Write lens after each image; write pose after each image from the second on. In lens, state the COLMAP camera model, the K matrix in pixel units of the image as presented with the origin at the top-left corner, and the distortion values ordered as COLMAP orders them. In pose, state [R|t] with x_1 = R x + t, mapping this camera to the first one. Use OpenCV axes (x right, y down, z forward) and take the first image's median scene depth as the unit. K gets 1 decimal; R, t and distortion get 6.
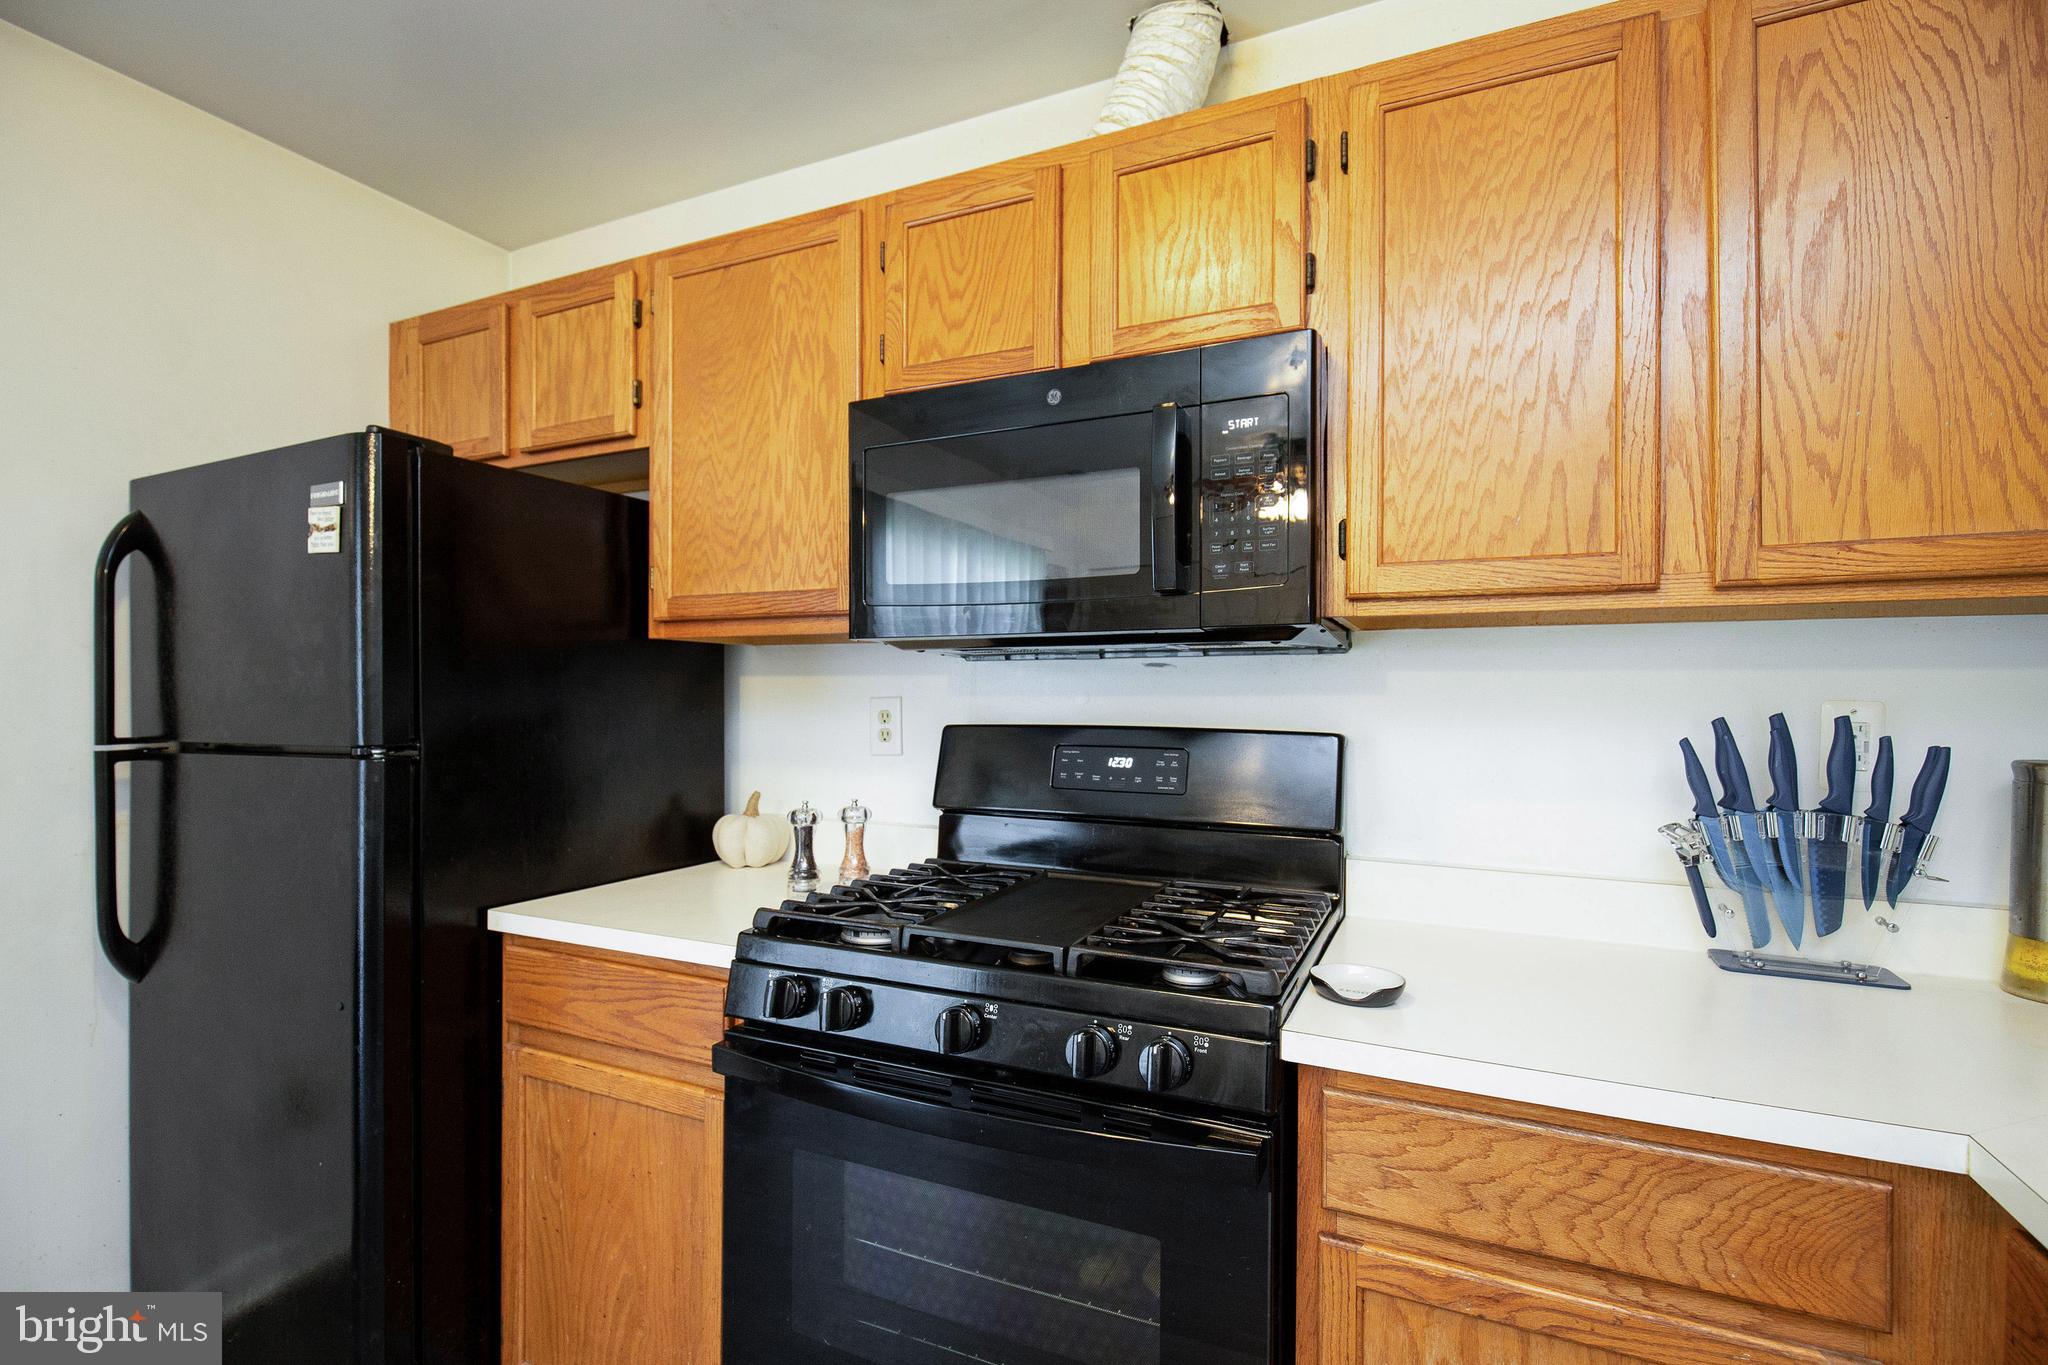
lens RADIAL K [[945.4, 0, 1025.7], [0, 945.4, 689.3], [0, 0, 1]] dist [0.001588, -0.000122]
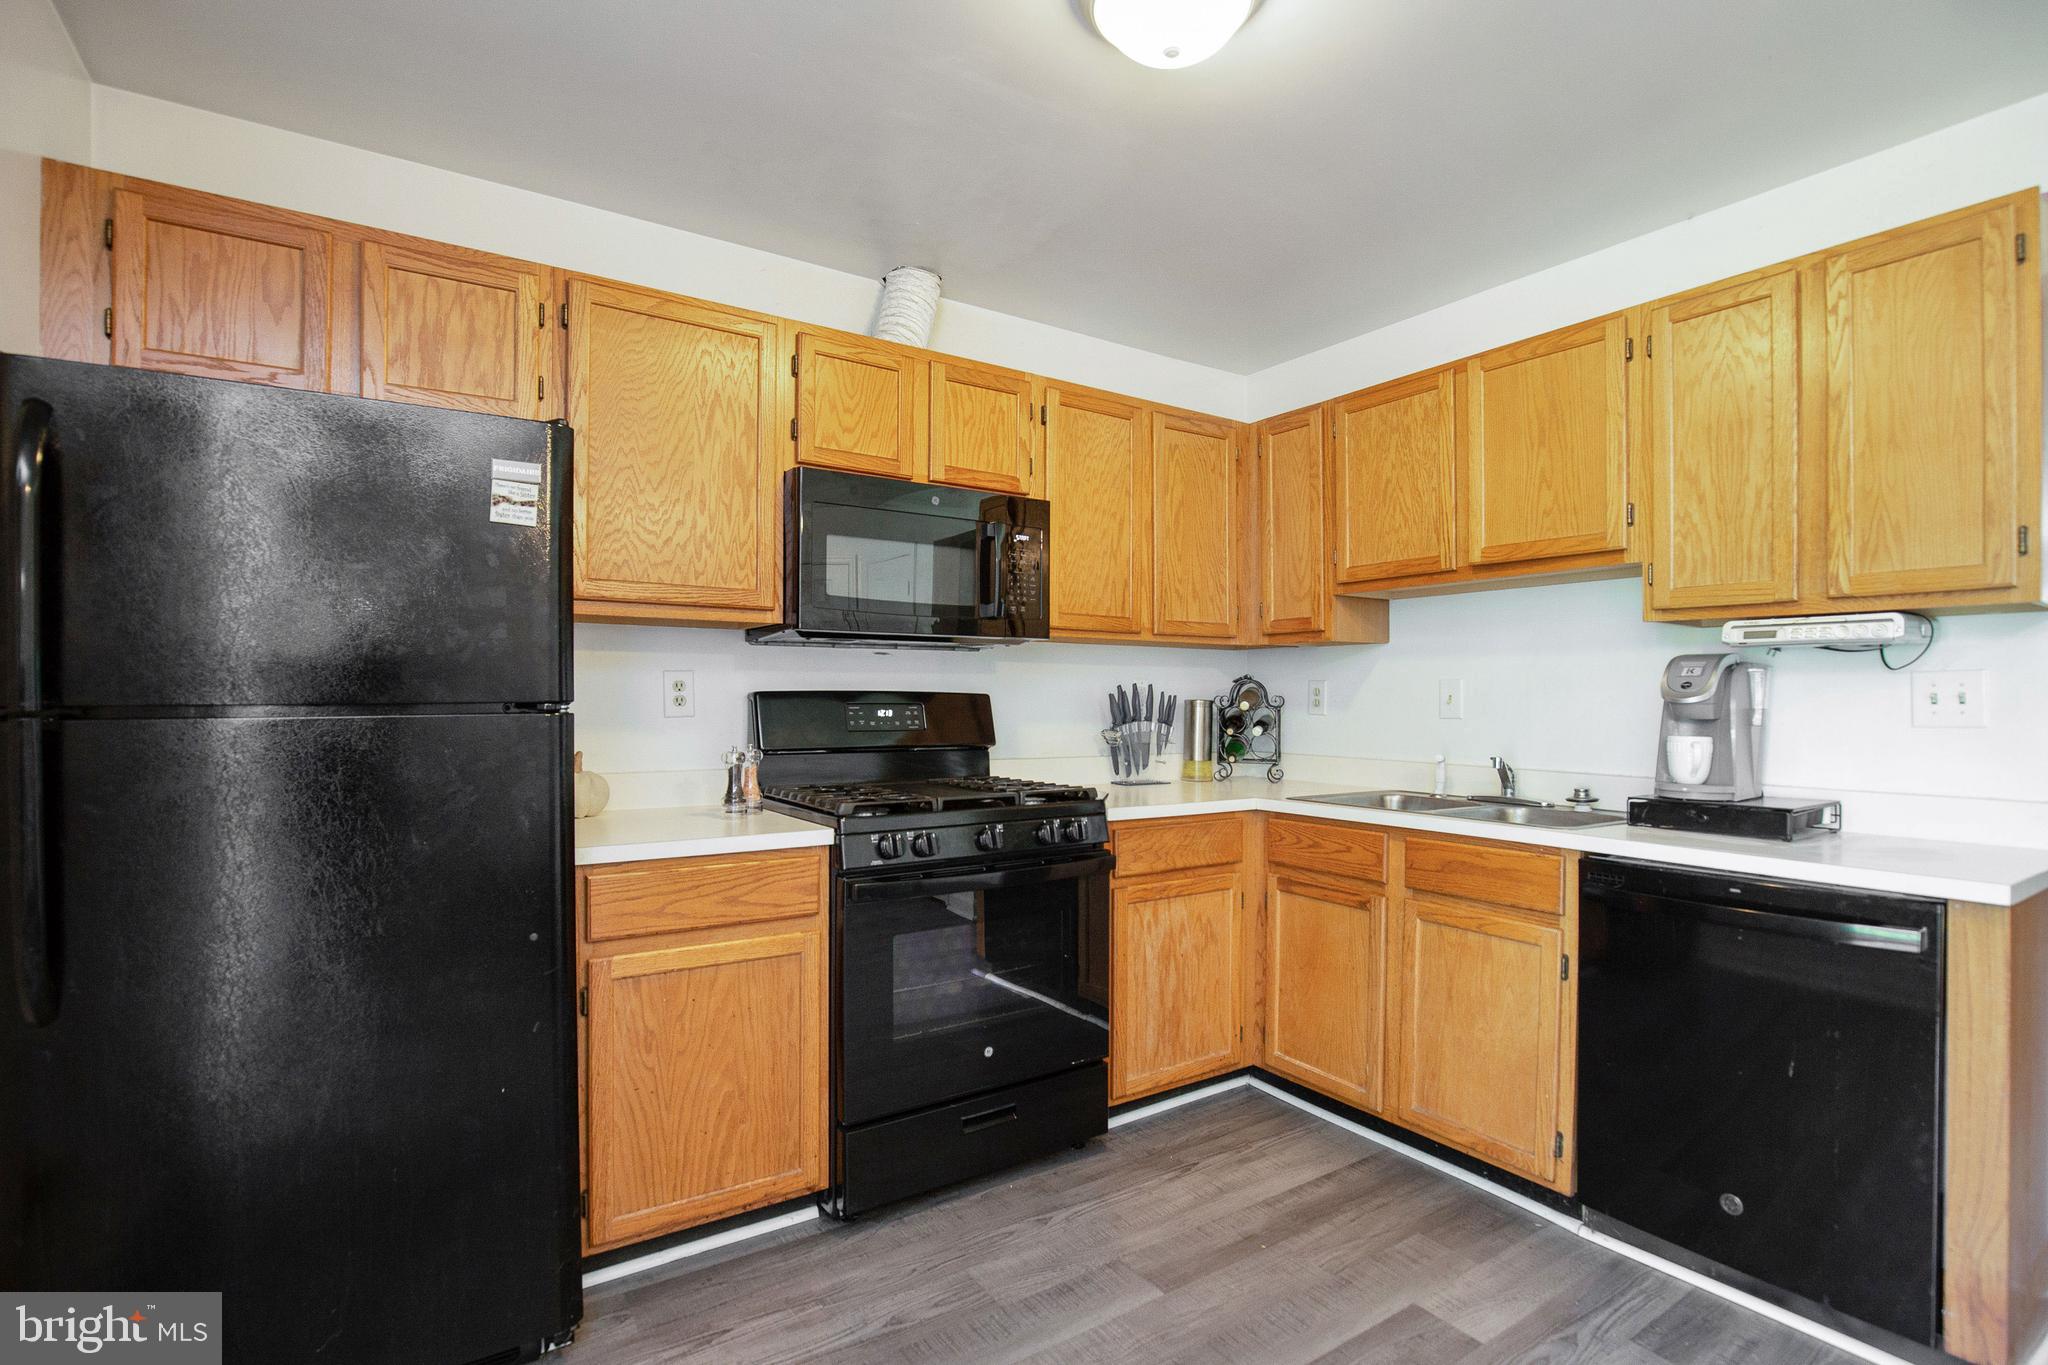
lens RADIAL K [[950.8, 0, 1024.0], [0, 950.8, 682.5], [0, 0, 1]] dist [-0.026324, 0.000192]
pose [[0.521605, 0.011134, 0.853115, -1.242402], [-0.010406, 0.999923, -0.006688, 0.035096], [-0.853124, -0.005390, 0.521681, -0.057632]]
